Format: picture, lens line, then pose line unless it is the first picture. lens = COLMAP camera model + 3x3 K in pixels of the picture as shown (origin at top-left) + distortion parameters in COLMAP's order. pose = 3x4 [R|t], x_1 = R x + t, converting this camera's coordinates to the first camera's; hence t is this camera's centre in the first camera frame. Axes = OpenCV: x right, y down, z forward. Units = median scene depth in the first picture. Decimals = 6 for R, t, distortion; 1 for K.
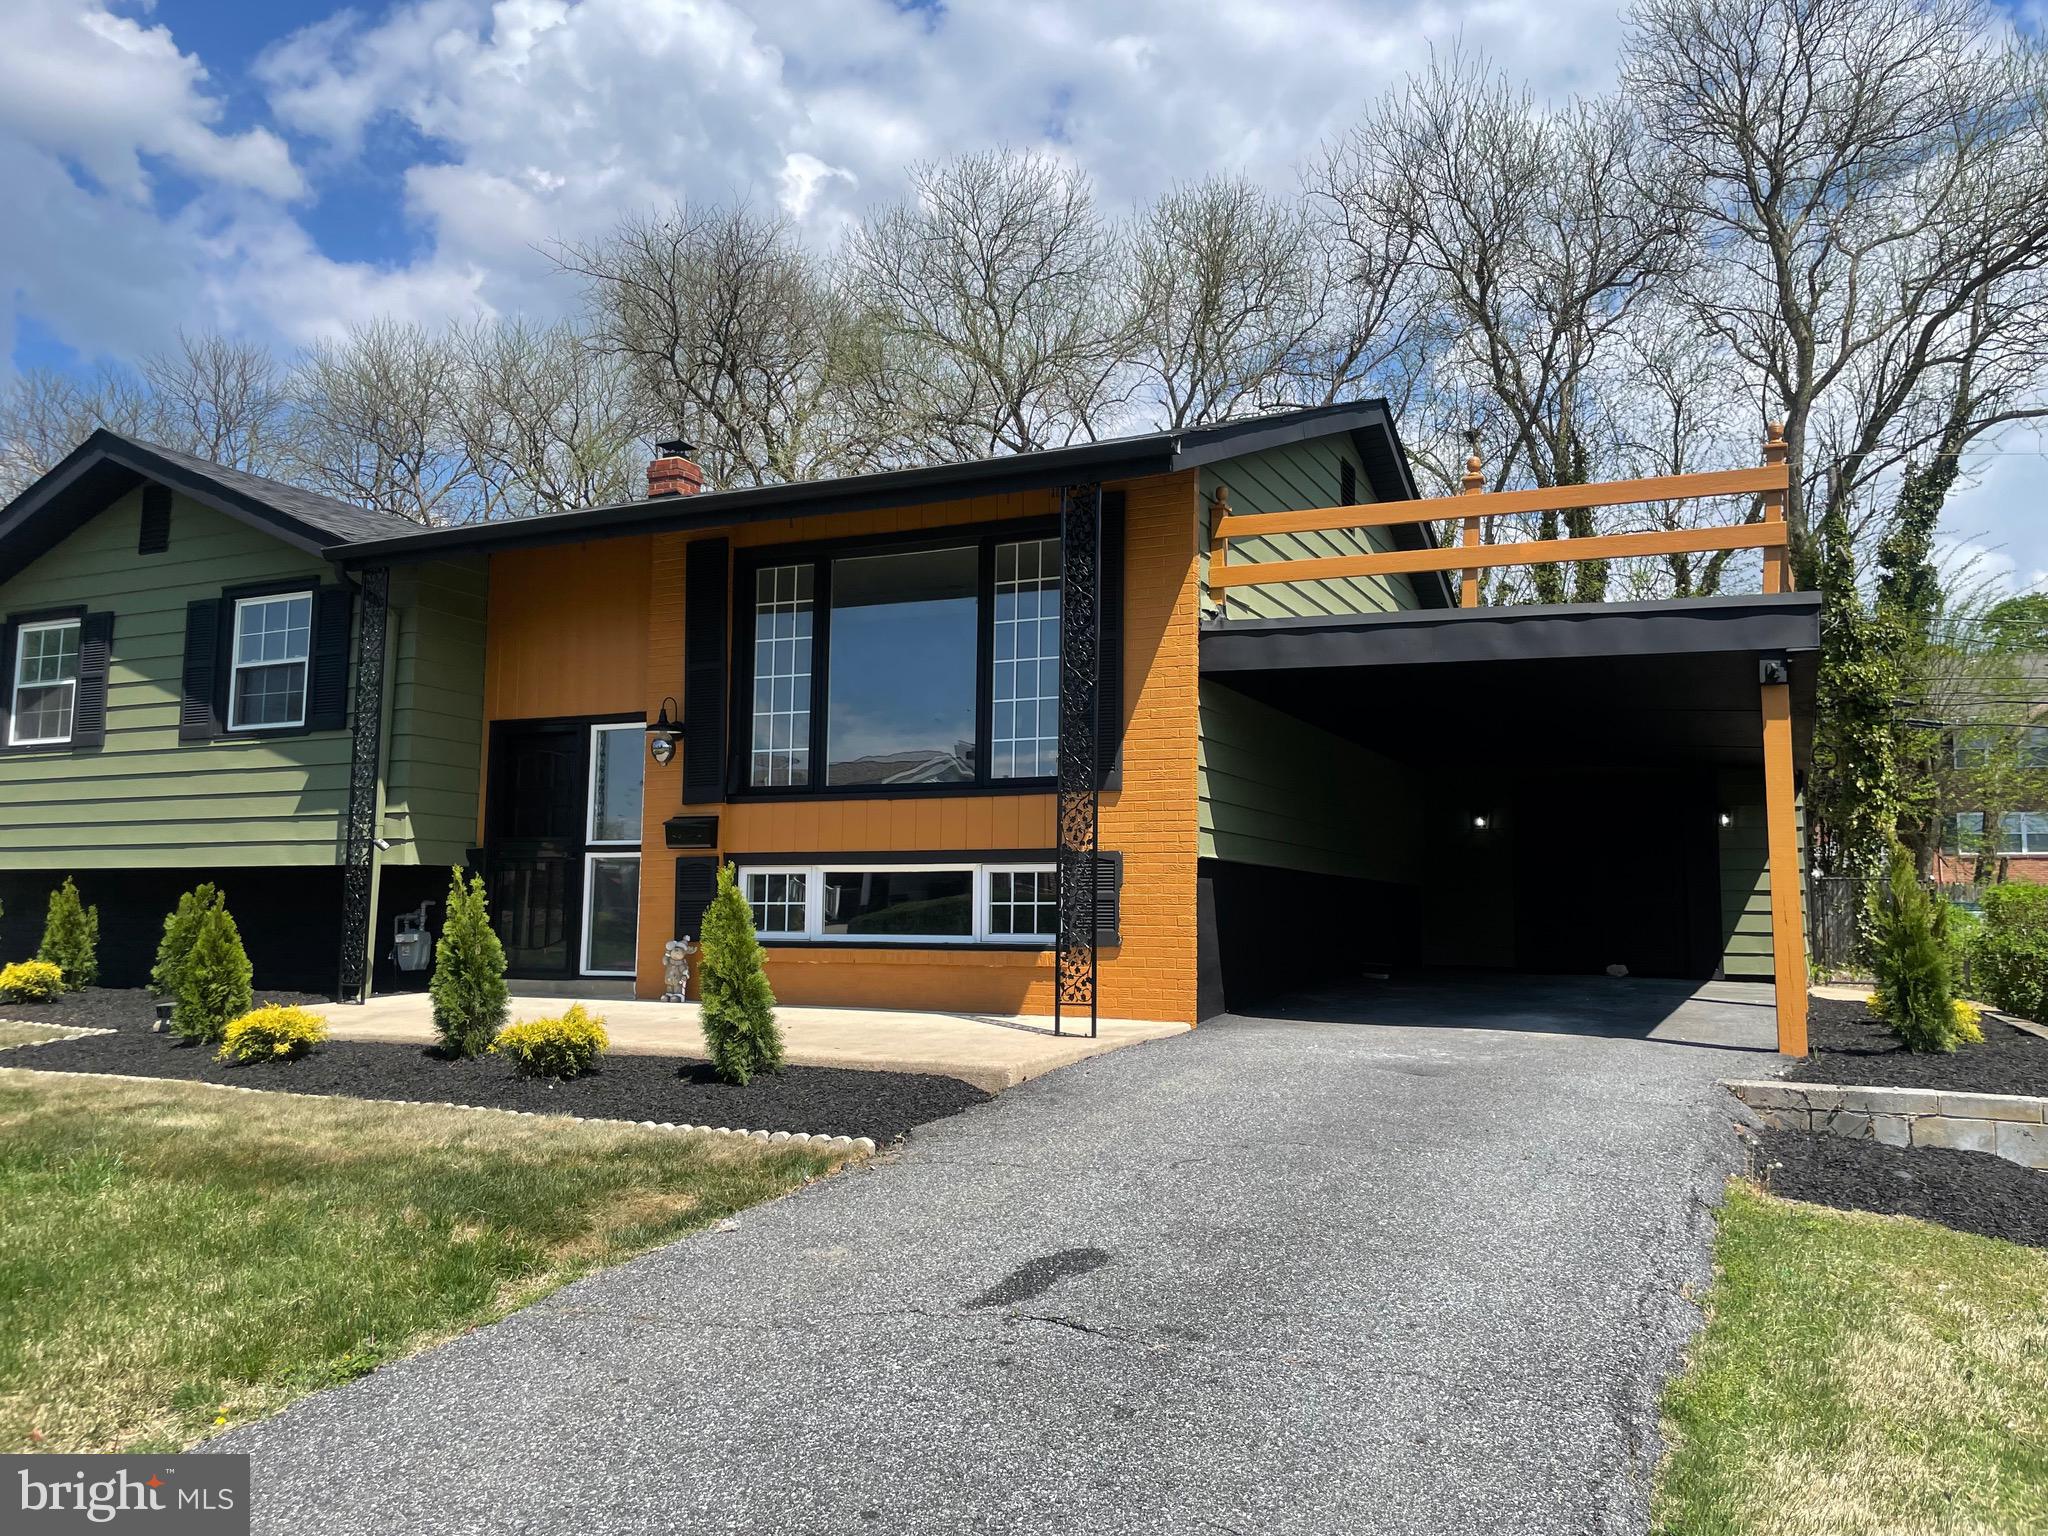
lens RADIAL K [[1564.4, 0, 1038.9], [0, 1564.4, 764.3], [0, 0, 1]] dist [0.082641, -0.119049]
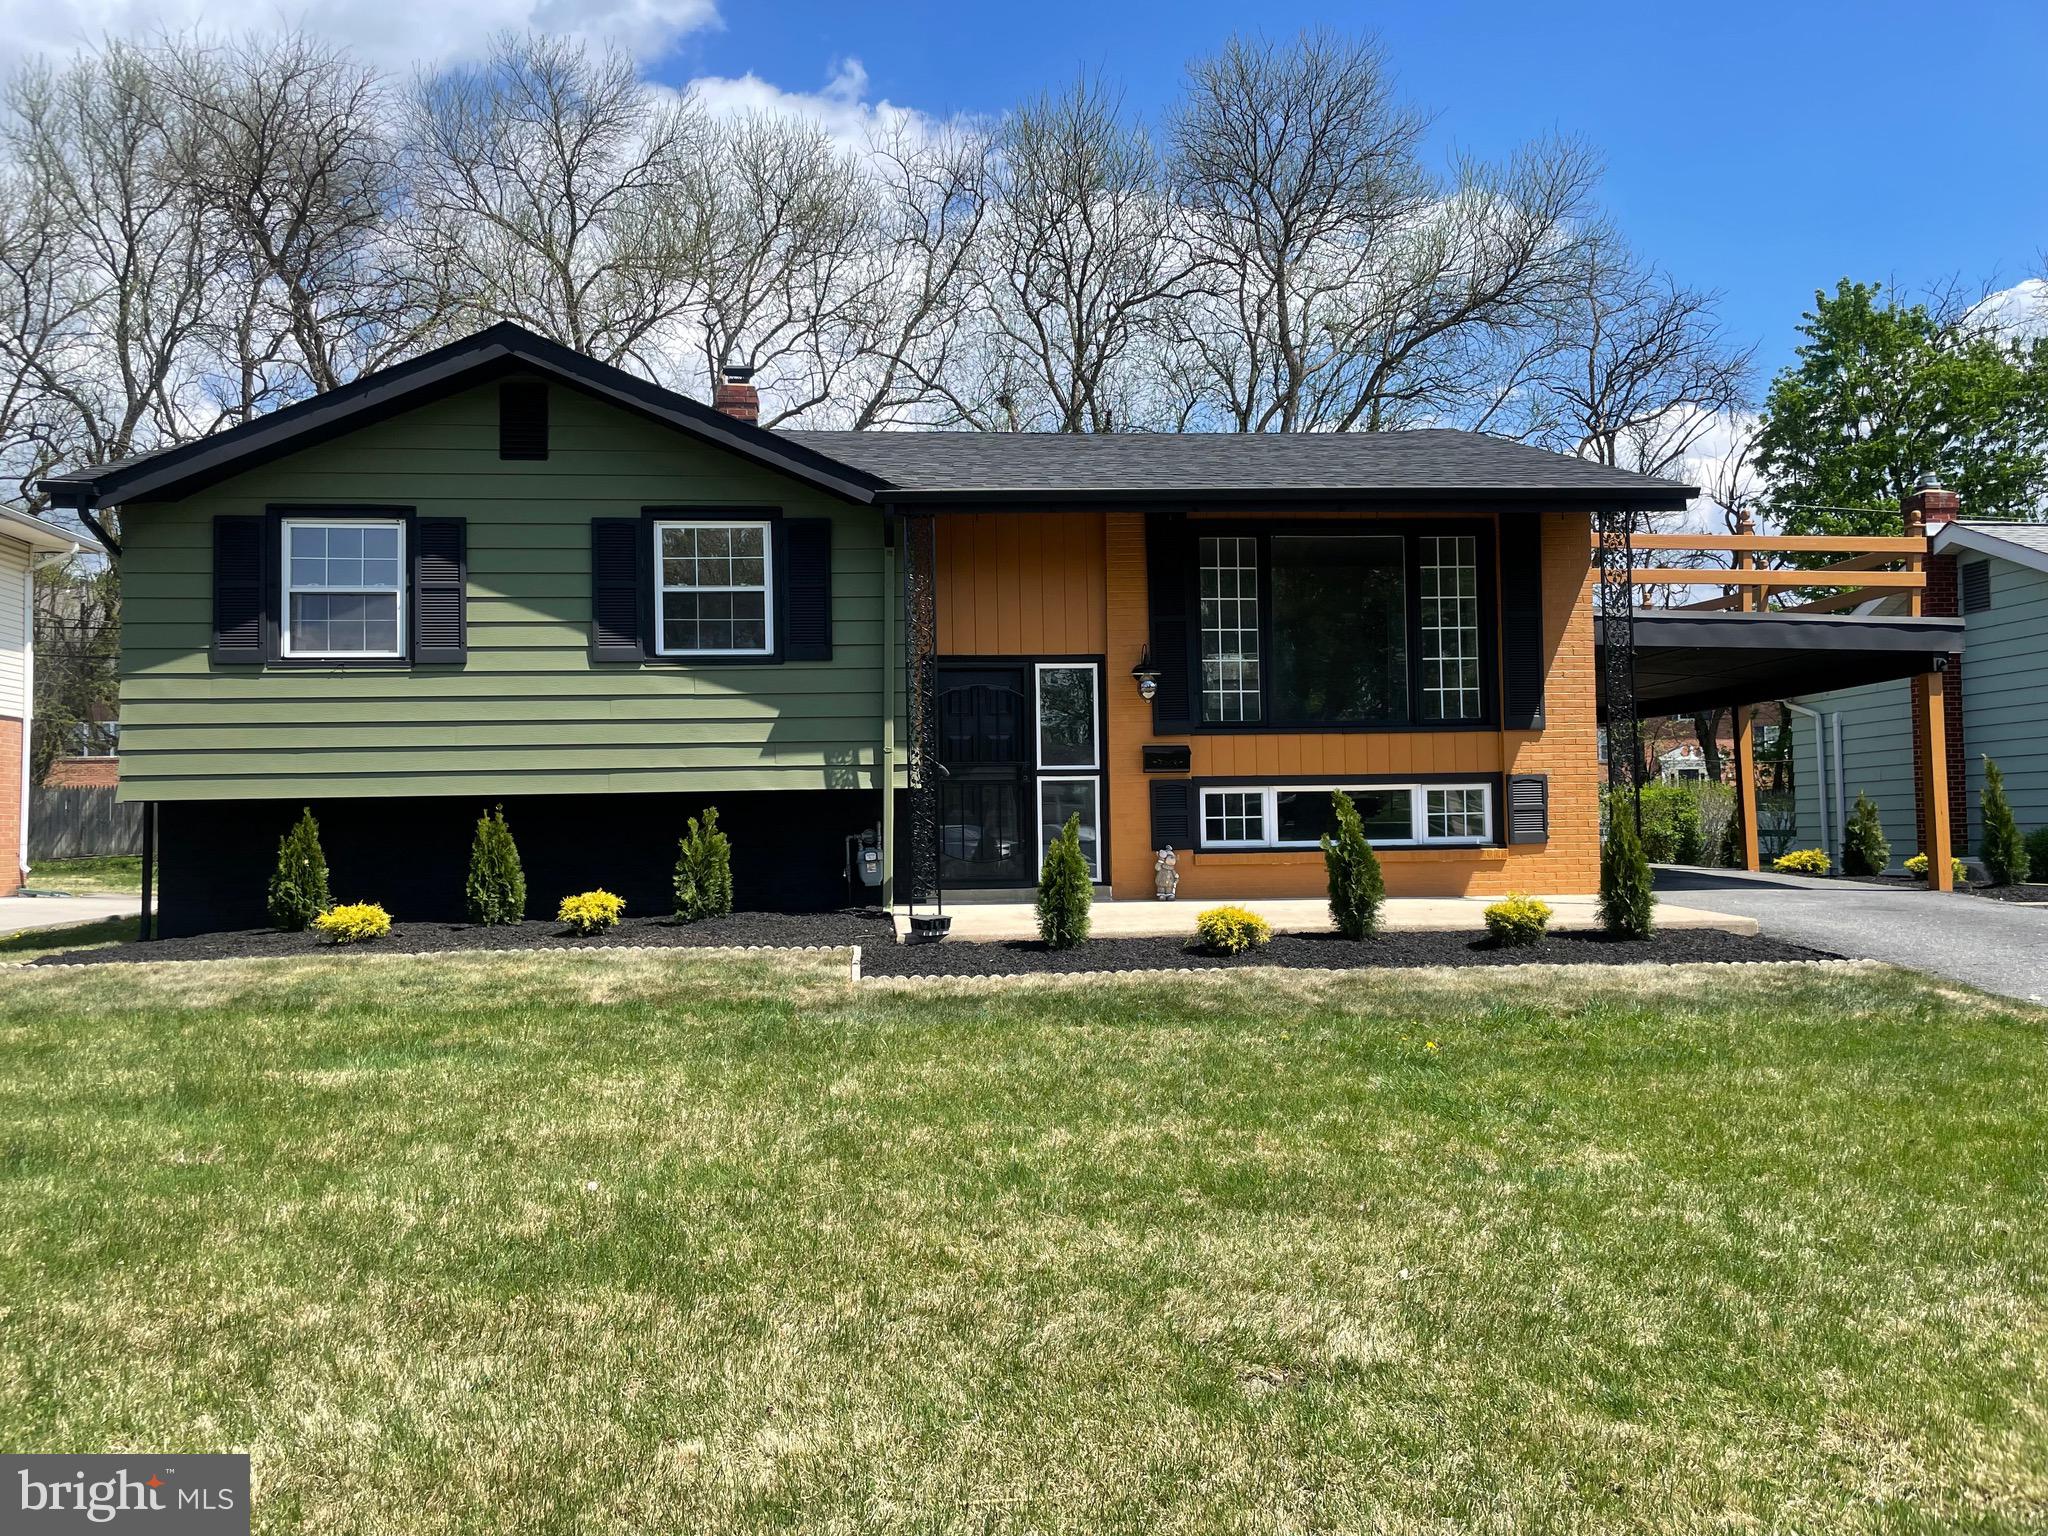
lens RADIAL K [[1564.4, 0, 1029.8], [0, 1564.4, 771.7], [0, 0, 1]] dist [0.082641, -0.119049]
pose [[0.856316, -0.004988, 0.516428, -0.870565], [-0.026095, 0.998258, 0.052911, -0.006763], [-0.515793, -0.058785, 0.854694, 0.039814]]
